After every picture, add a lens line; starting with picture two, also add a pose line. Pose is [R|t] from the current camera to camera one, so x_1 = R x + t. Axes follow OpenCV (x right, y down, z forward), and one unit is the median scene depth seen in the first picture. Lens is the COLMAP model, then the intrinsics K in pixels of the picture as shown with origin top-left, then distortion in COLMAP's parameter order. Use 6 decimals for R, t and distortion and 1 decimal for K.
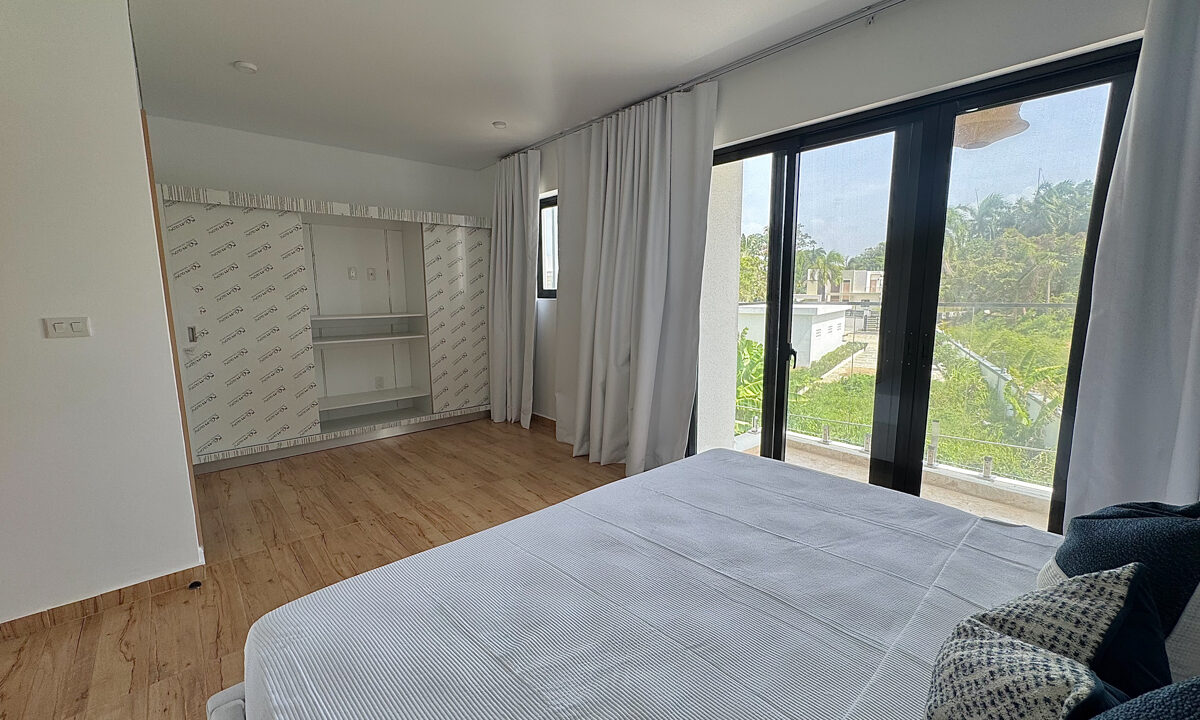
lens RADIAL K [[479.7, 0, 595.8], [0, 479.7, 358.9], [0, 0, 1]] dist [-0.000695, -0.000759]
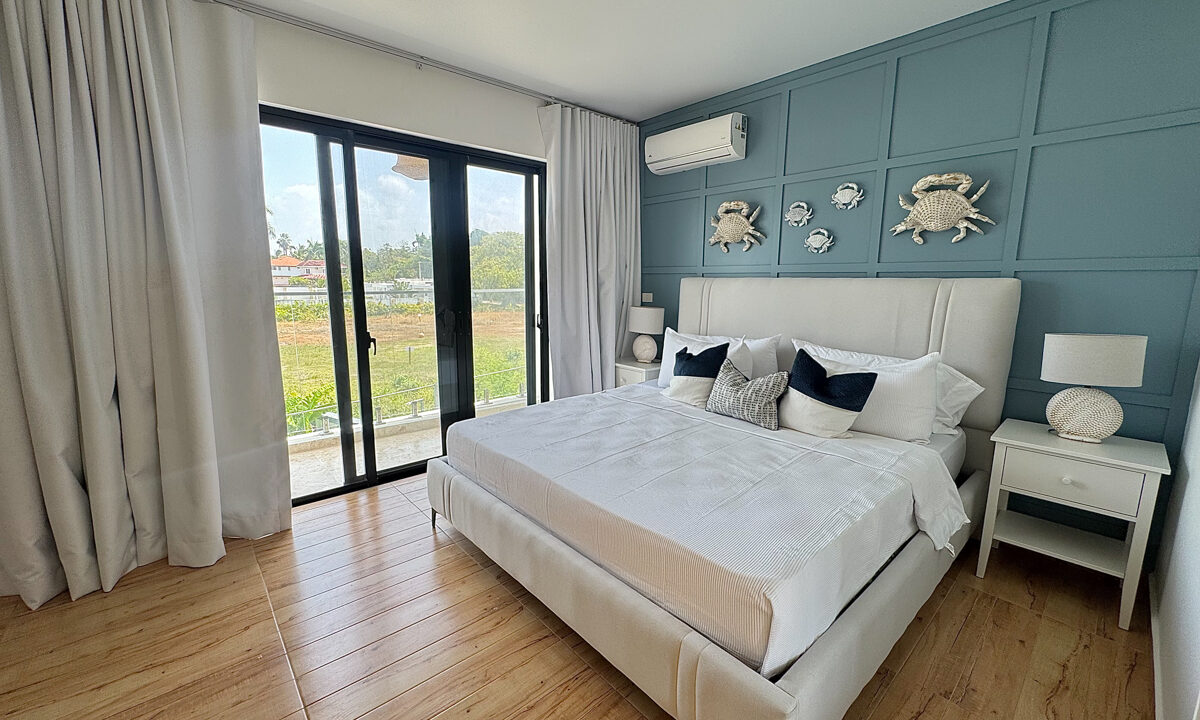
lens RADIAL K [[479.7, 0, 601.6], [0, 479.7, 361.4], [0, 0, 1]] dist [-0.000695, -0.000759]
pose [[-0.006926, -0.155556, 0.987803, -0.679850], [0.131722, 0.979077, 0.155106, -0.068306], [-0.991263, 0.131190, 0.013709, 0.523845]]
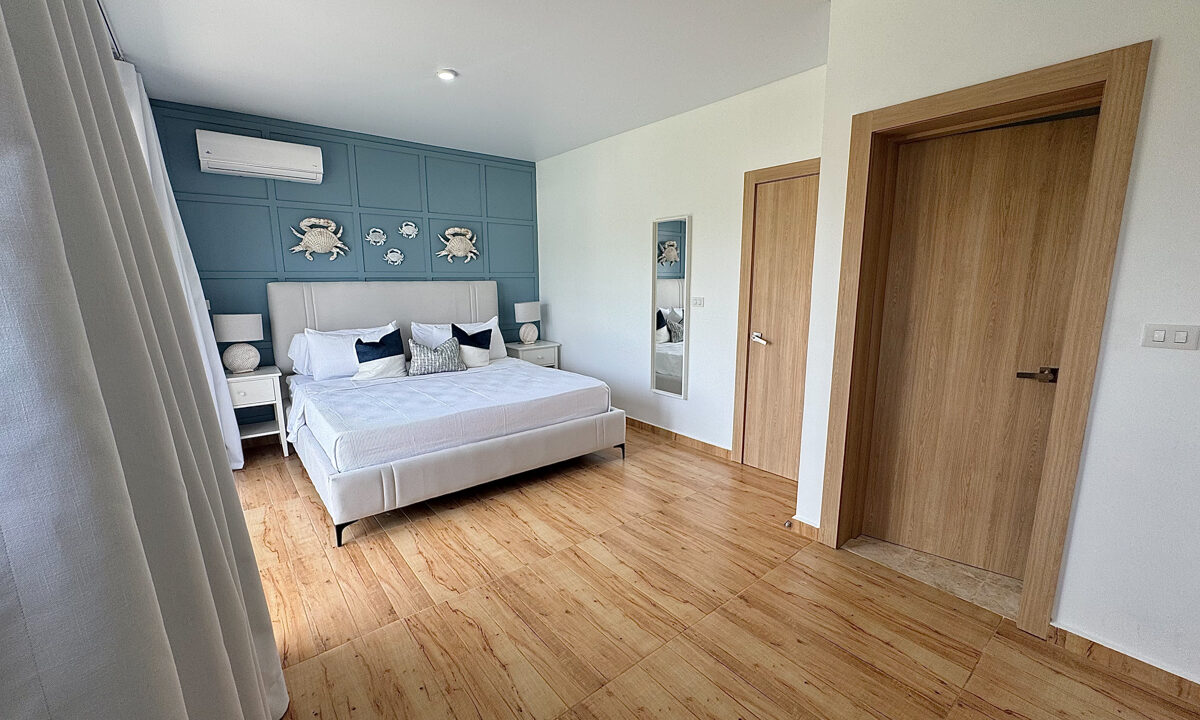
lens RADIAL K [[479.7, 0, 596.8], [0, 479.7, 365.3], [0, 0, 1]] dist [-0.000695, -0.000759]
pose [[-0.998889, 0.003080, 0.047017, -0.321218], [0.017805, 0.948544, 0.316144, -0.259252], [-0.043624, 0.316630, -0.947545, 1.668463]]
